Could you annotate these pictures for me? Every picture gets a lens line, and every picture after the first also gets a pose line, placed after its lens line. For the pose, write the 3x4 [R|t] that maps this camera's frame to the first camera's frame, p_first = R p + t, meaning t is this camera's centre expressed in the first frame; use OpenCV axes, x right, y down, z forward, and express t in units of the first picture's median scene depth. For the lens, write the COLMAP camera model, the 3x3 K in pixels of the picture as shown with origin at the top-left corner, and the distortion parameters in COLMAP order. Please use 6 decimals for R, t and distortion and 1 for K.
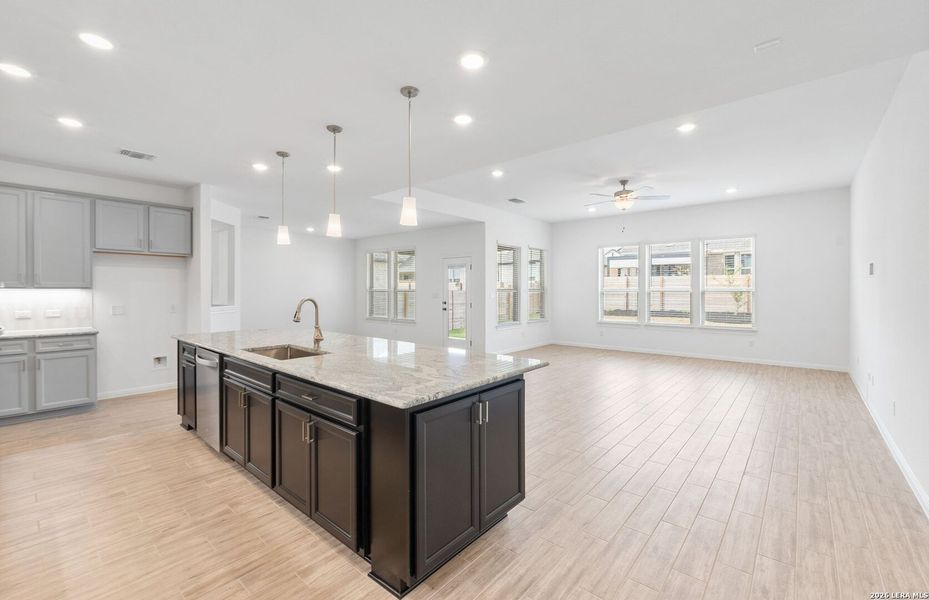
lens RADIAL K [[386.0, 0, 464.3], [0, 386.0, 292.4], [0, 0, 1]] dist [-0.008334, -0.000895]
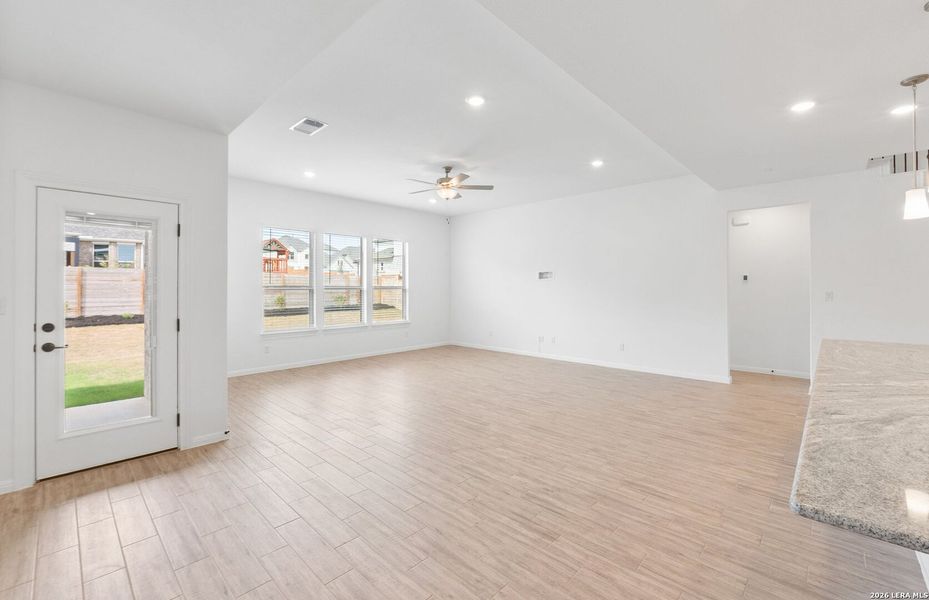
lens RADIAL K [[386.0, 0, 471.3], [0, 386.0, 288.9], [0, 0, 1]] dist [-0.008334, -0.000895]
pose [[0.040927, -0.002299, 0.999159, -0.490796], [0.003998, 0.999990, 0.002138, -0.005715], [-0.999154, 0.003908, 0.040936, 0.908319]]
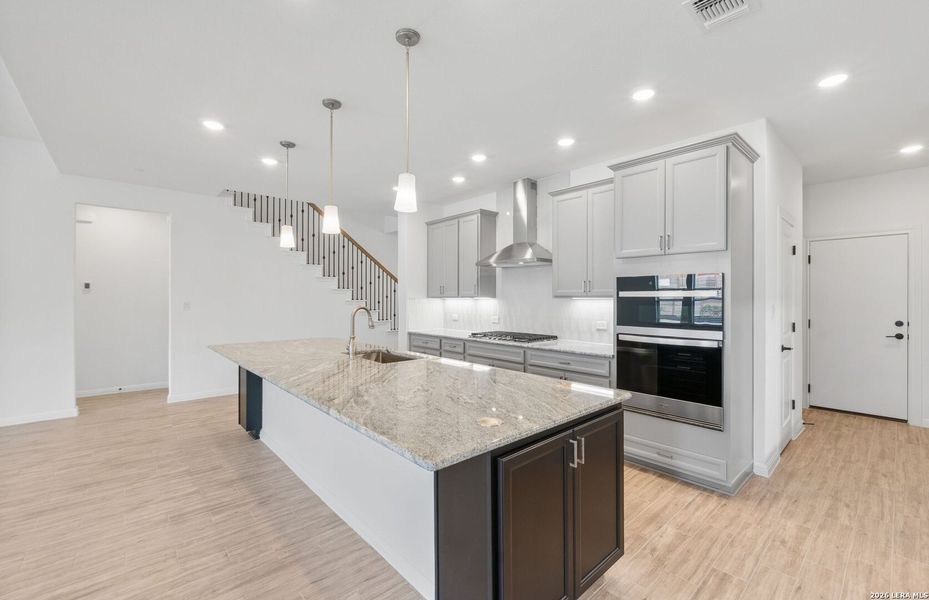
lens RADIAL K [[386.0, 0, 471.8], [0, 386.0, 299.1], [0, 0, 1]] dist [-0.008334, -0.000895]
pose [[-0.992601, -0.004126, 0.121351, -0.398391], [-0.003787, 0.999988, 0.003025, -0.005505], [-0.121362, 0.002543, -0.992605, 0.968332]]
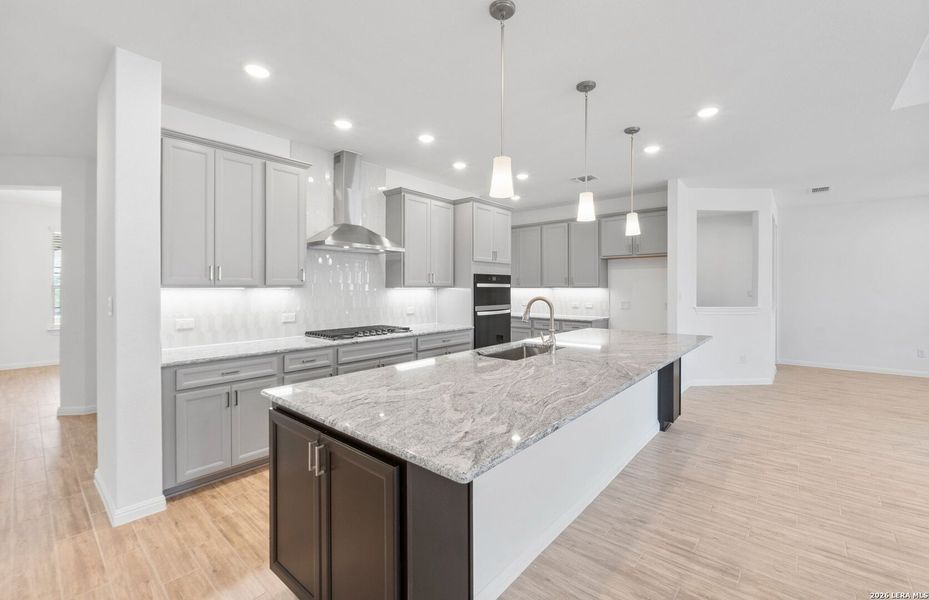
lens RADIAL K [[386.0, 0, 475.9], [0, 386.0, 287.0], [0, 0, 1]] dist [-0.008334, -0.000895]
pose [[0.003207, -0.003348, -0.999989, 0.253823], [-0.000677, 0.999994, -0.003350, -0.004761], [0.999995, 0.000688, 0.003204, 0.419482]]
